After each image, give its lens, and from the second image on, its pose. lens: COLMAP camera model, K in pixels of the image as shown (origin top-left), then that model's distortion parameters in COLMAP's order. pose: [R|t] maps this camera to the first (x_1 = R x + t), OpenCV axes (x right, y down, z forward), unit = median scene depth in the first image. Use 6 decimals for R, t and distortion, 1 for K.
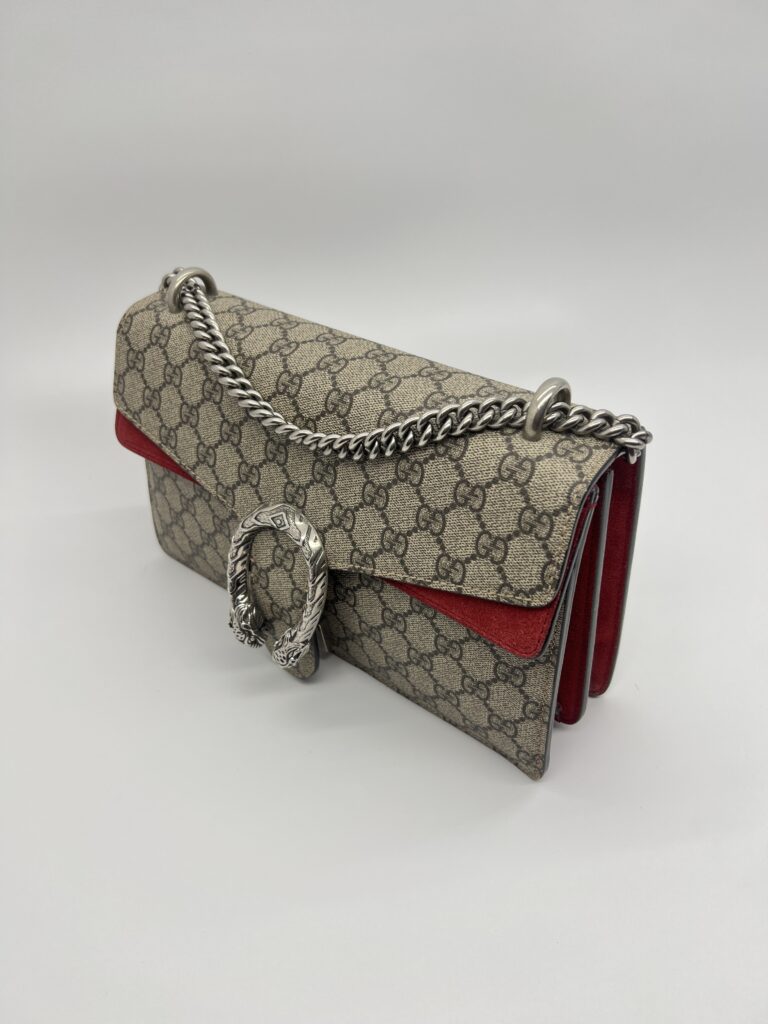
lens RADIAL K [[801.1, 0, 384.0], [0, 801.1, 512.0], [0, 0, 1]] dist [0.005487, -0.000064]
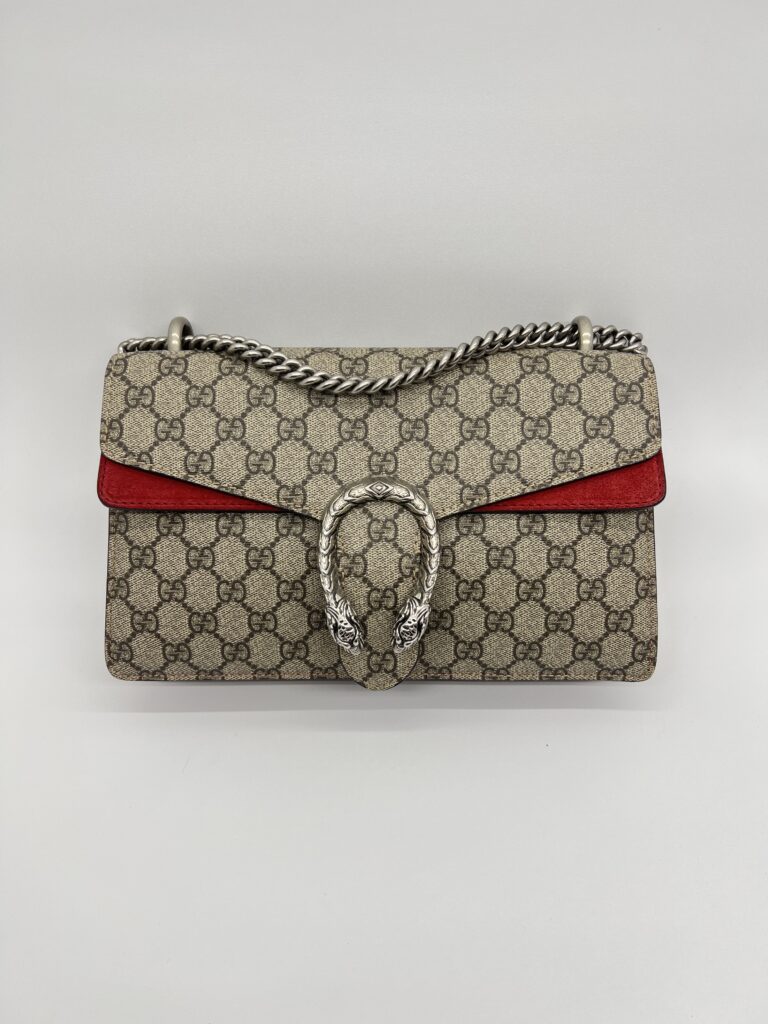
lens RADIAL K [[801.1, 0, 384.0], [0, 801.1, 512.0], [0, 0, 1]] dist [0.005487, -0.000064]
pose [[0.795767, -0.112992, 0.594969, -0.688430], [0.352725, 0.885079, -0.303679, 0.328483], [-0.492281, 0.451518, 0.744172, 0.240844]]
